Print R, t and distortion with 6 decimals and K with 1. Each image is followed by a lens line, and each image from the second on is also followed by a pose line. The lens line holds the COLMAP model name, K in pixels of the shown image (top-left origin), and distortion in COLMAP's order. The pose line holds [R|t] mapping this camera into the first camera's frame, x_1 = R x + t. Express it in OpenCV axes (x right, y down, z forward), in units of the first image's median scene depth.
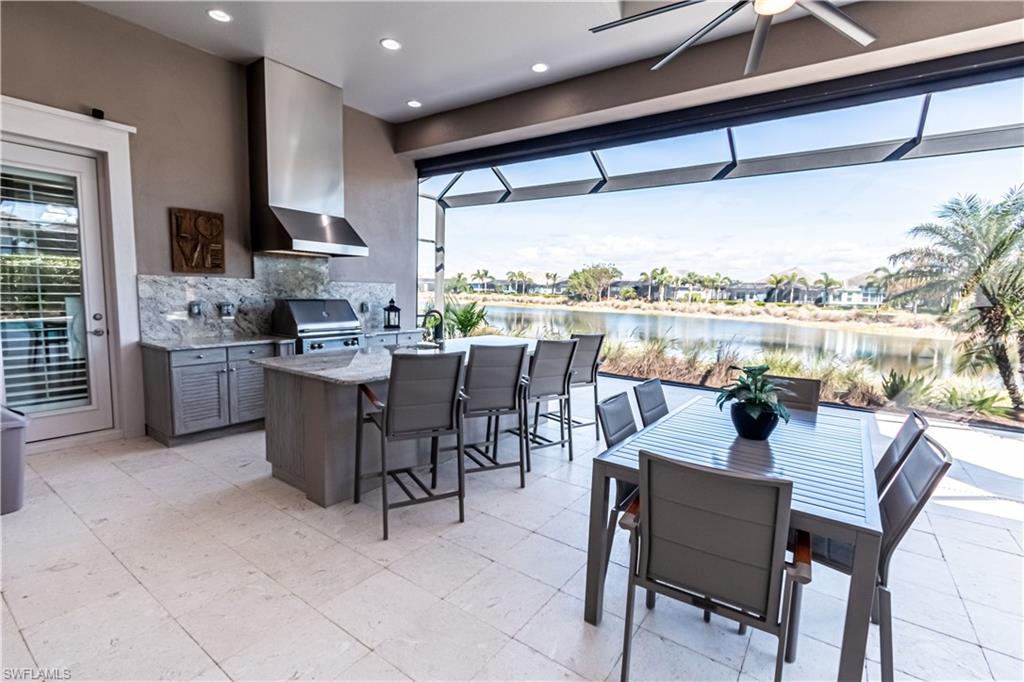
lens RADIAL K [[478.1, 0, 501.6], [0, 478.1, 342.8], [0, 0, 1]] dist [0.001927, -0.003903]
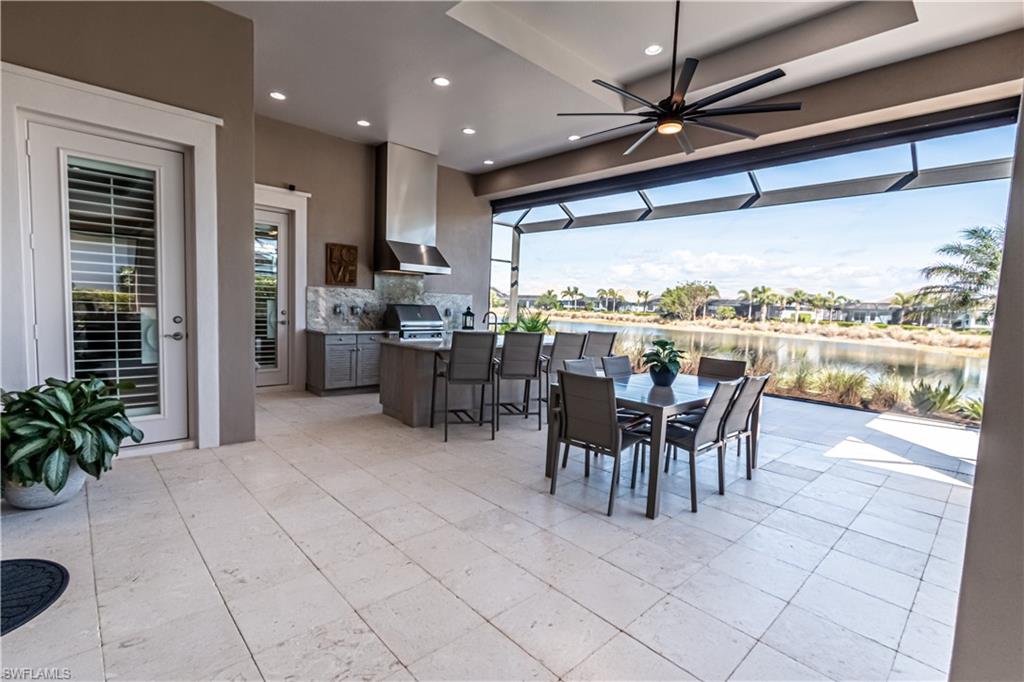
lens RADIAL K [[474.3, 0, 493.5], [0, 474.3, 348.2], [0, 0, 1]] dist [-0.005705, 0.003171]
pose [[0.978327, 0.031455, -0.204662, 0.067284], [-0.036193, 0.999156, -0.019450, 0.028286], [0.203877, 0.026435, 0.978639, -0.161940]]
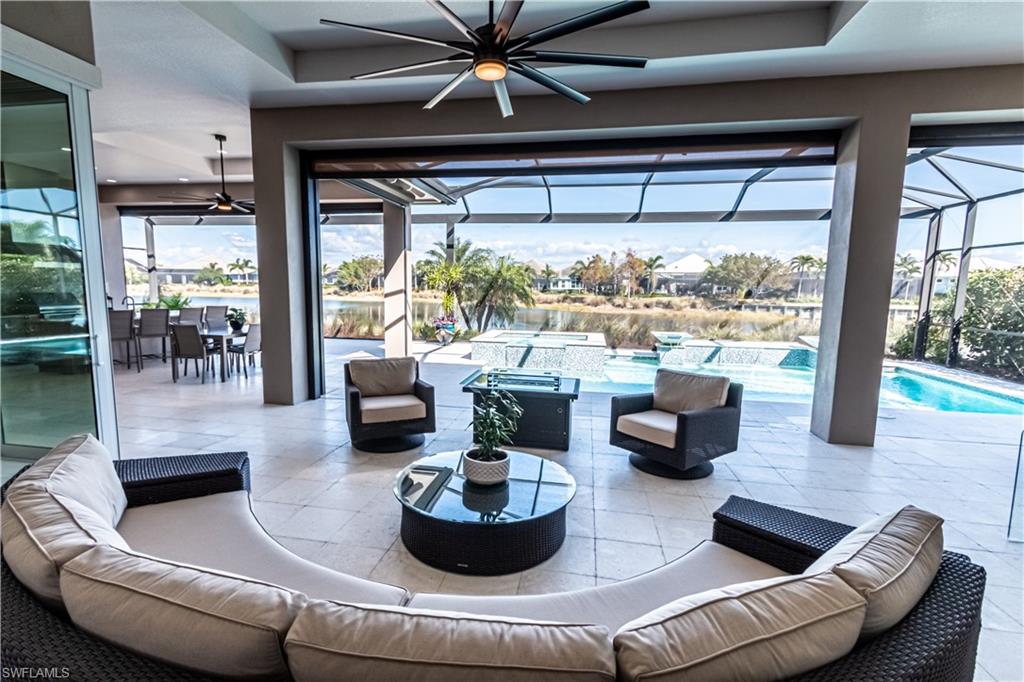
lens RADIAL K [[474.3, 0, 513.2], [0, 474.3, 342.8], [0, 0, 1]] dist [-0.005705, 0.003171]
pose [[0.894482, -0.067364, 0.441999, 0.182979], [0.057390, 0.997706, 0.035918, 0.065100], [-0.443405, -0.006761, 0.896296, -0.670590]]
